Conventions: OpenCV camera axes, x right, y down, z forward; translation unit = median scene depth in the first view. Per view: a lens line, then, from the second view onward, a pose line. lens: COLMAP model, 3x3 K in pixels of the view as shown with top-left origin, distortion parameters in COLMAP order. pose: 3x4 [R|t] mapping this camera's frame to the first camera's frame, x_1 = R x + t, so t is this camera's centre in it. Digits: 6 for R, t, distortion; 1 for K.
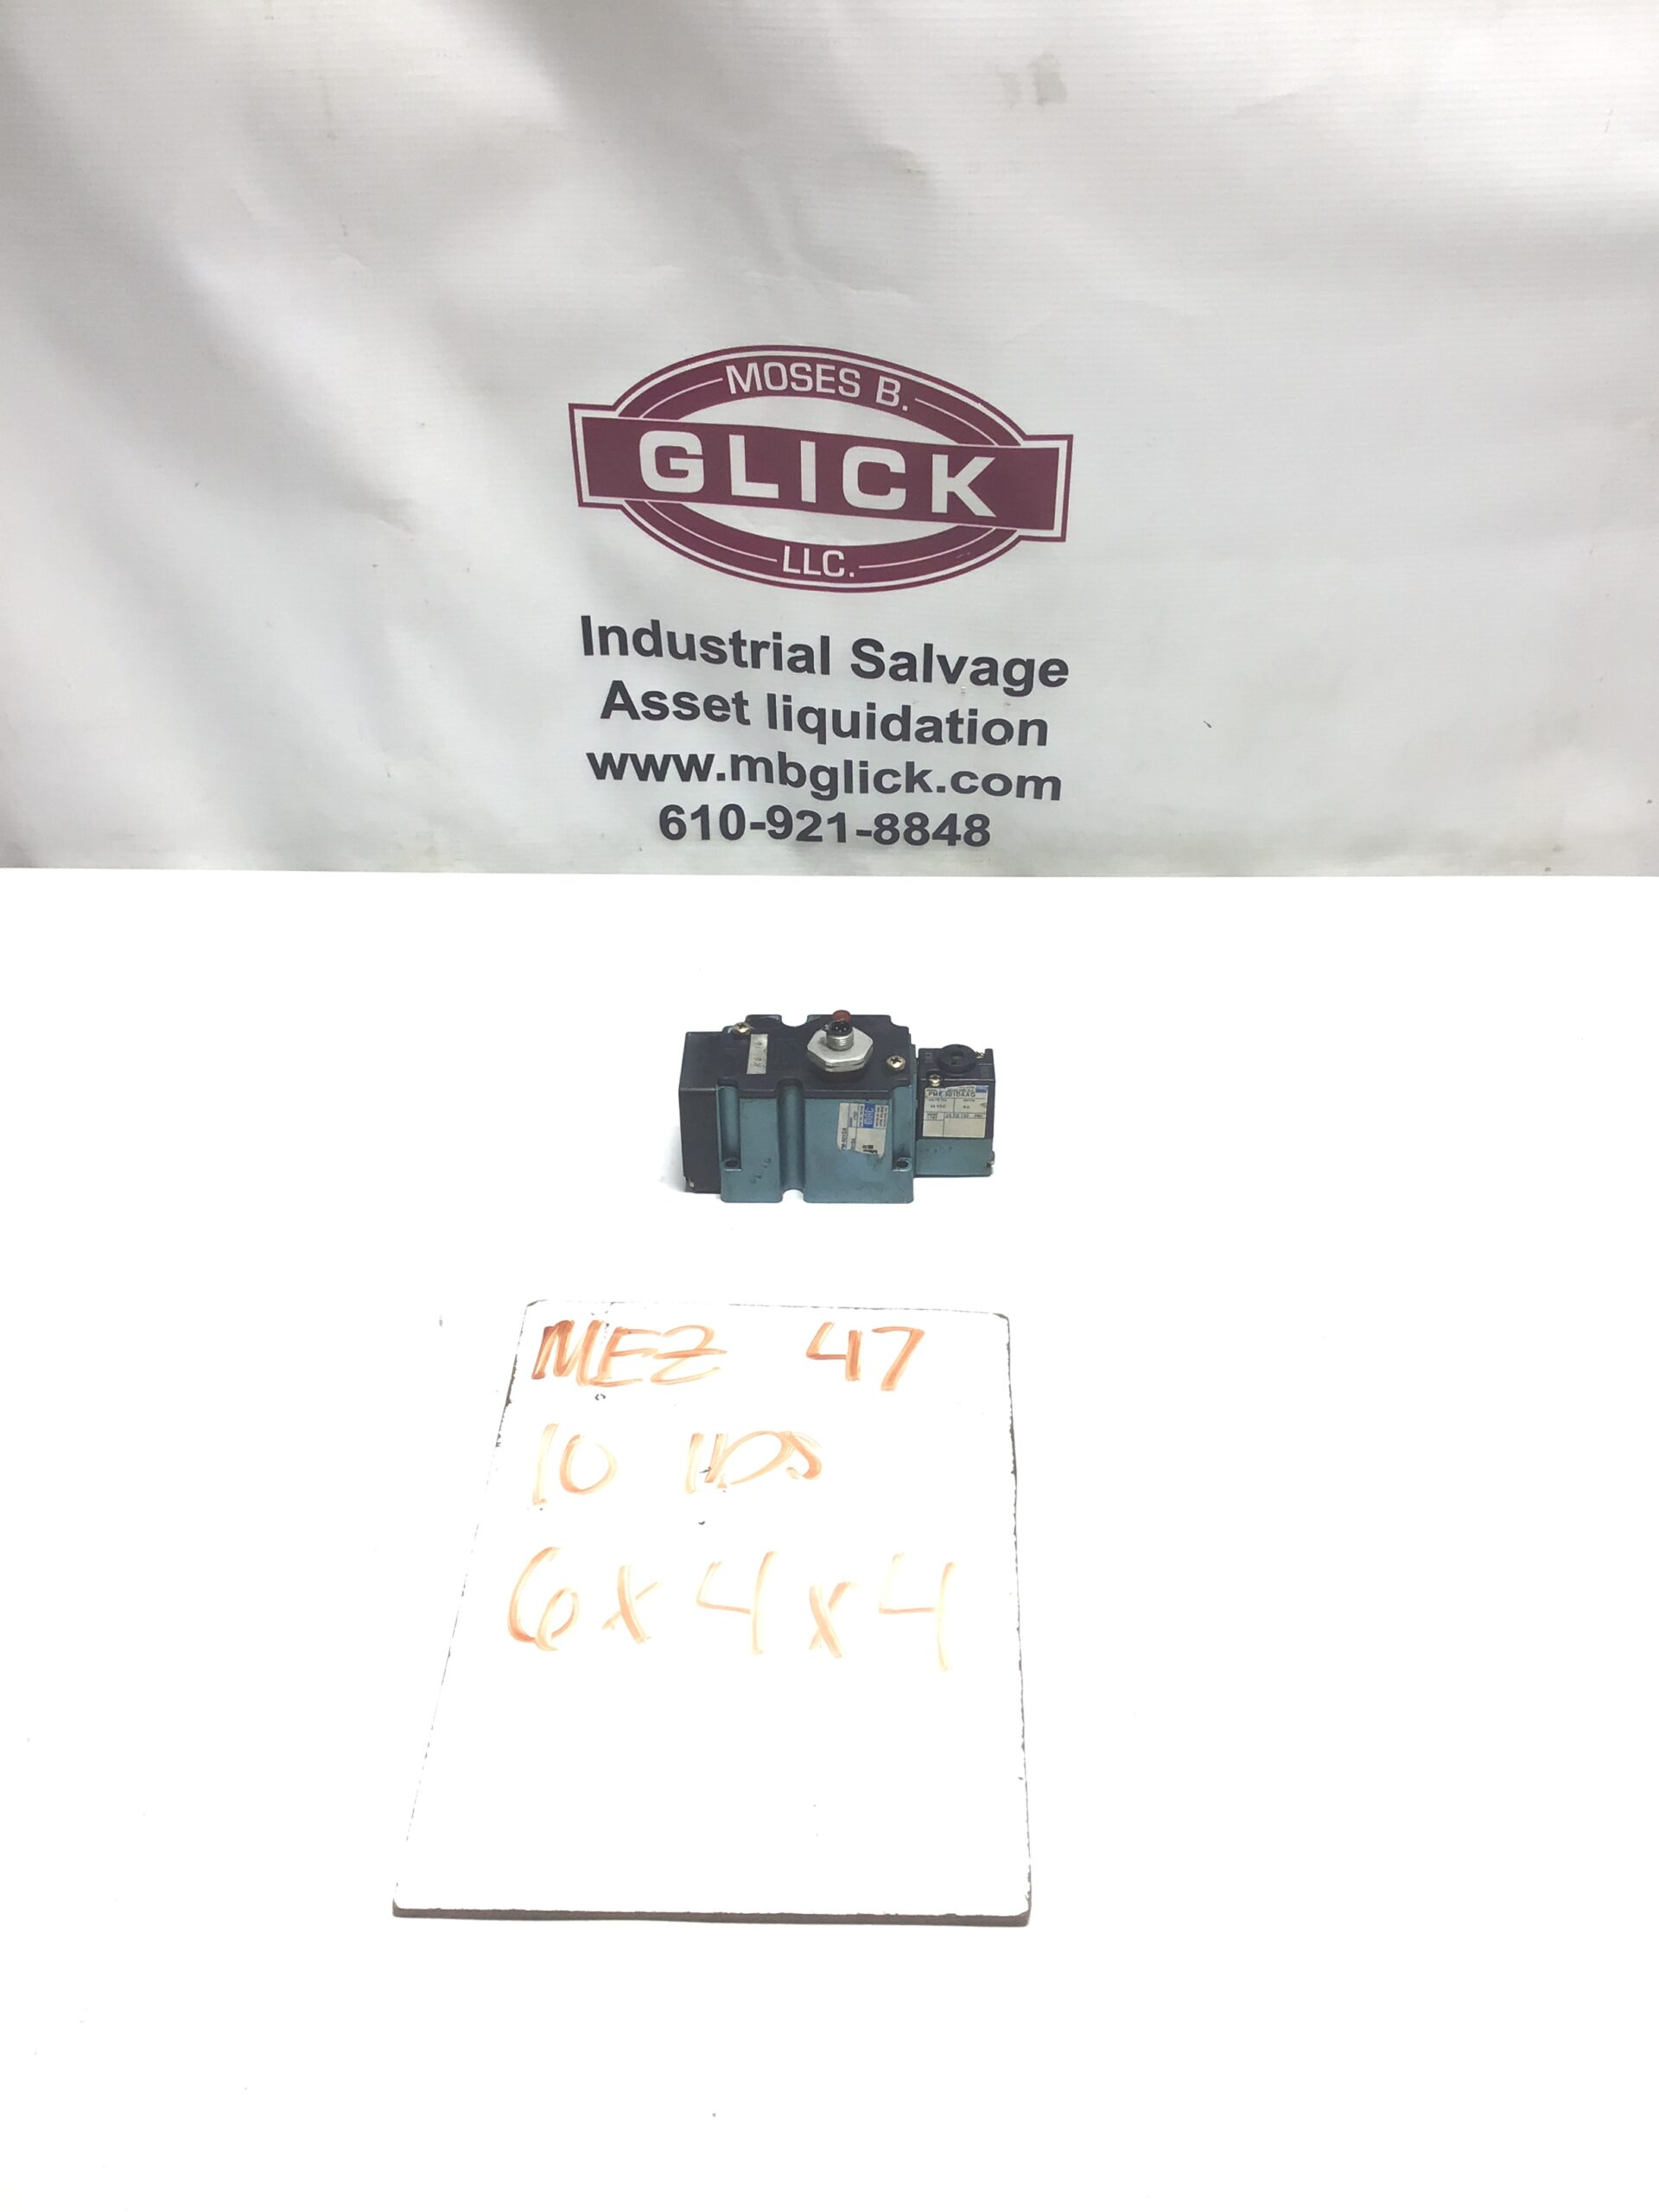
lens RADIAL K [[1987.1, 0, 829.5], [0, 1987.1, 1106.0], [0, 0, 1]] dist [0.069913, 0.005316]
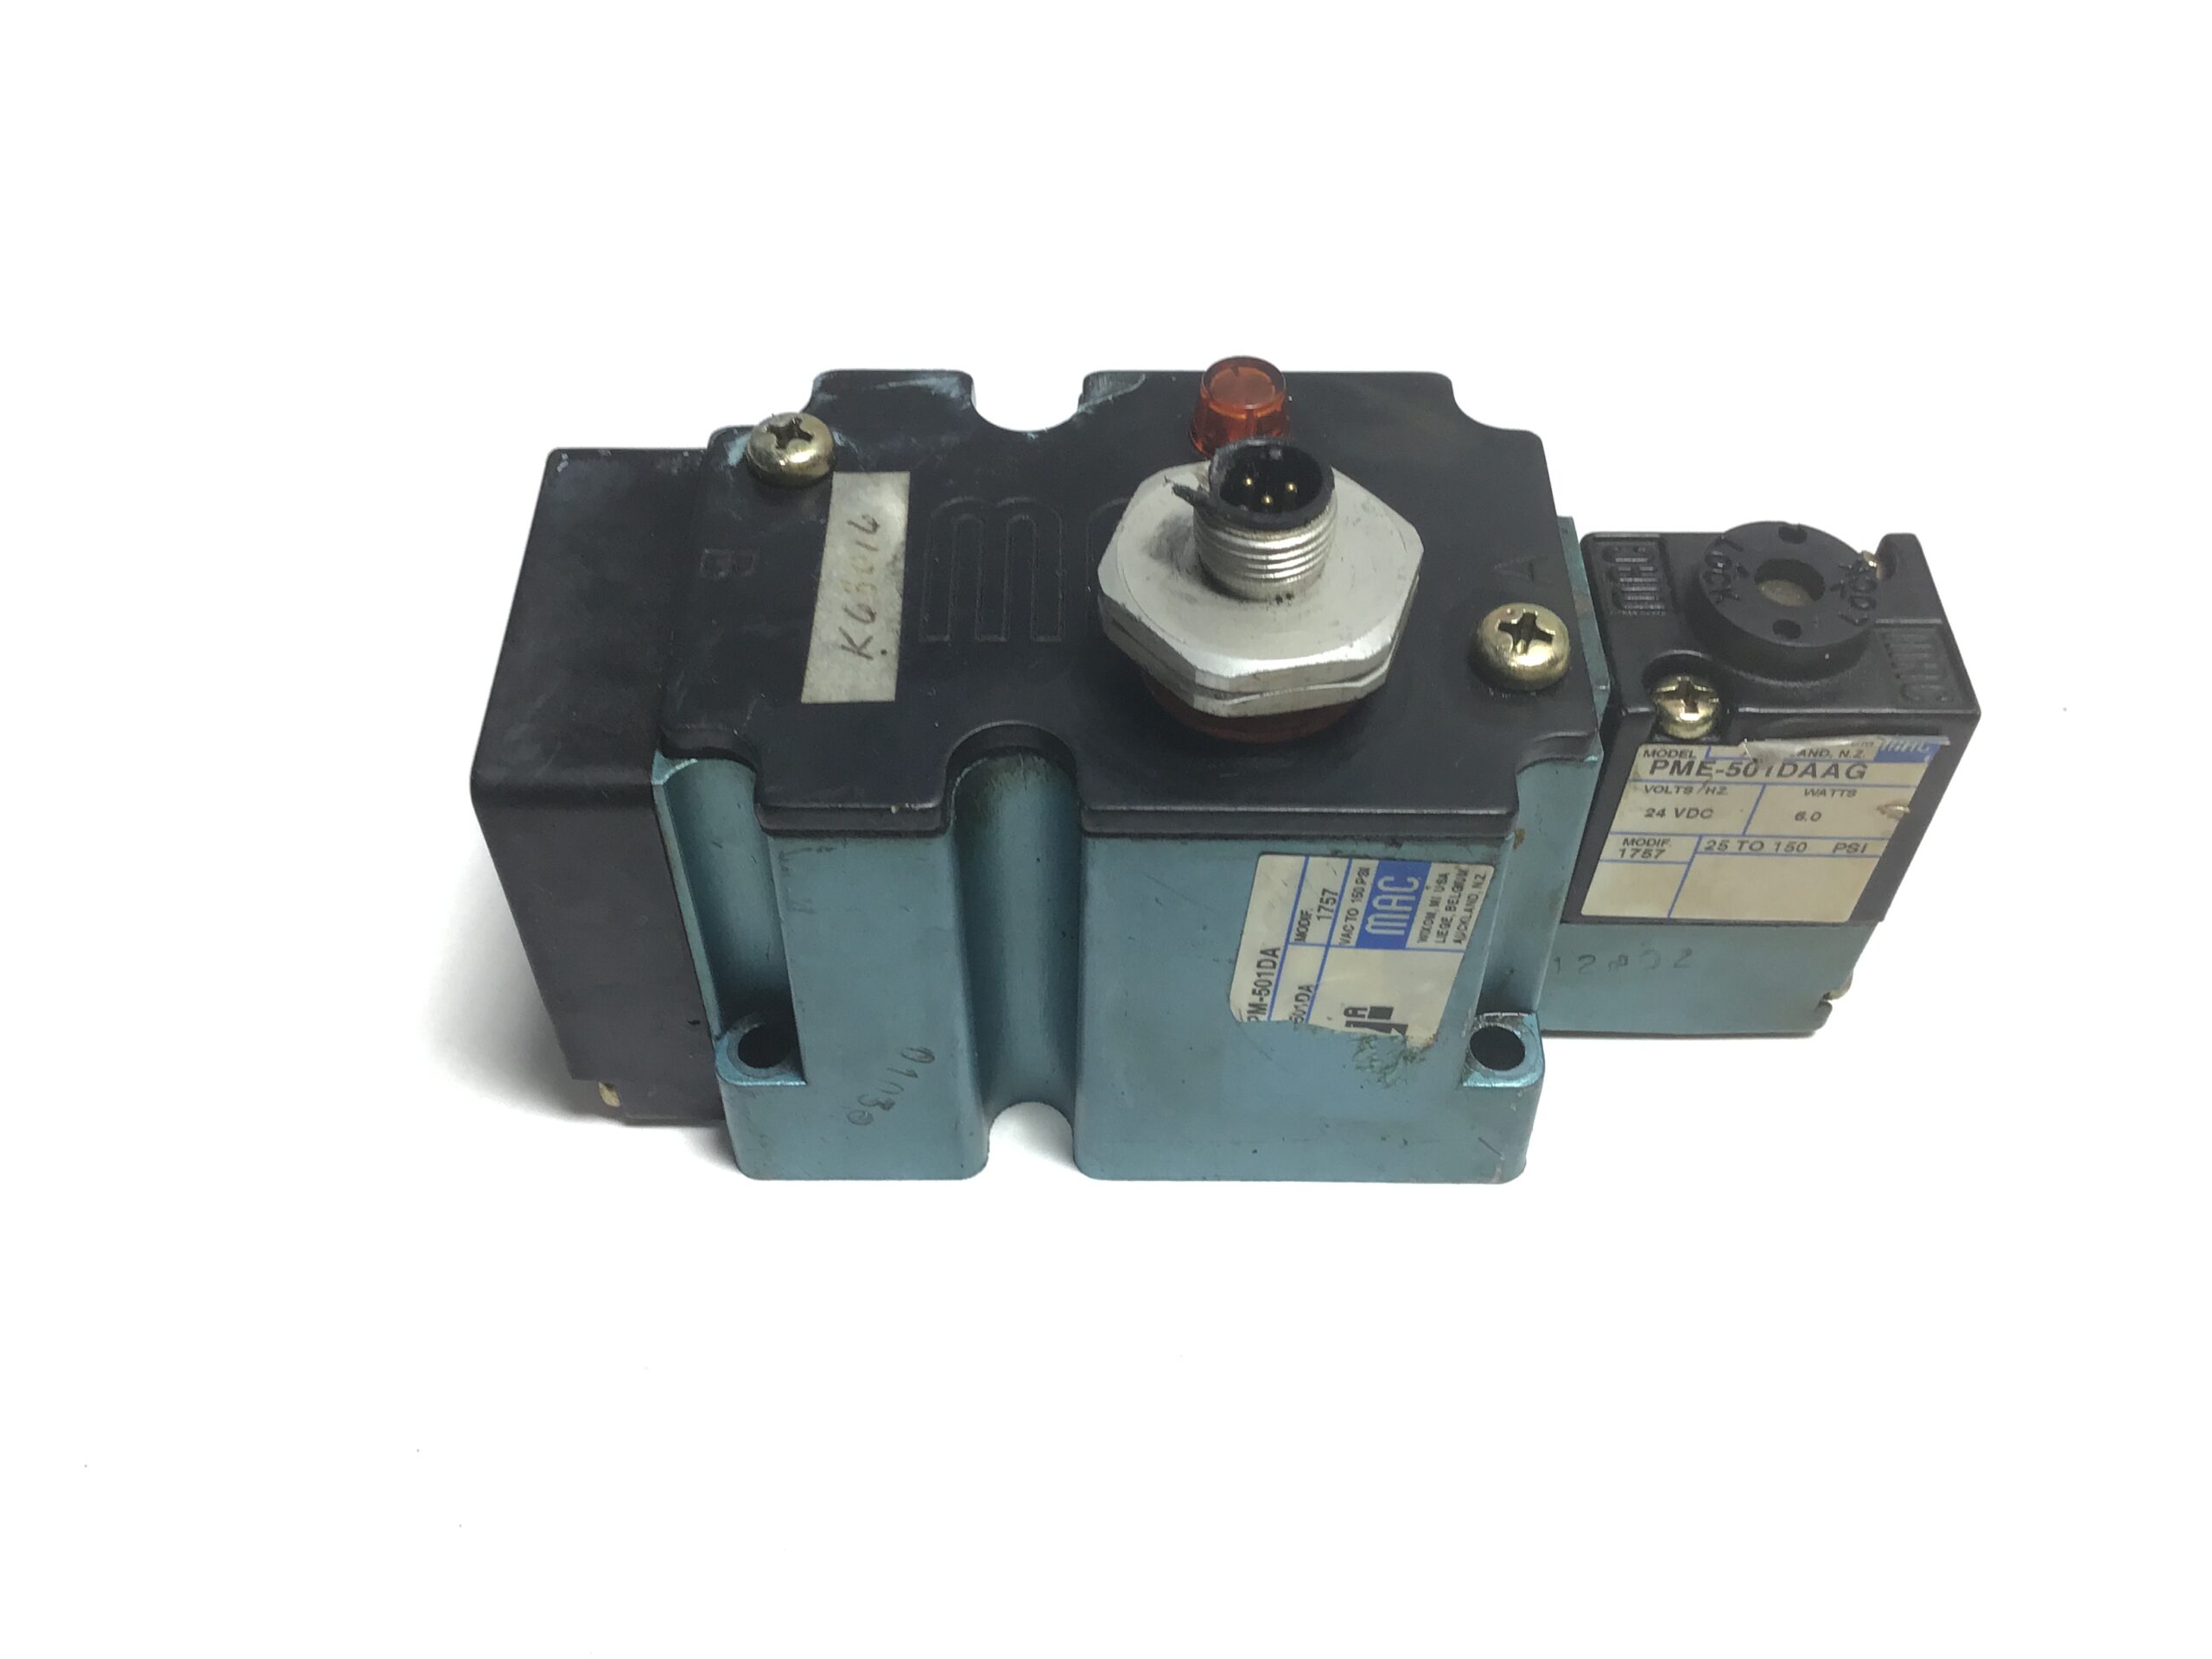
lens RADIAL K [[2001.3, 0, 1099.8], [0, 2001.3, 830.7], [0, 0, 1]] dist [0.115185, -0.261189]
pose [[0.999612, -0.005705, 0.027250, -0.016443], [-0.001502, 0.966302, 0.257408, -0.056143], [-0.027800, -0.257349, 0.965918, 0.786199]]
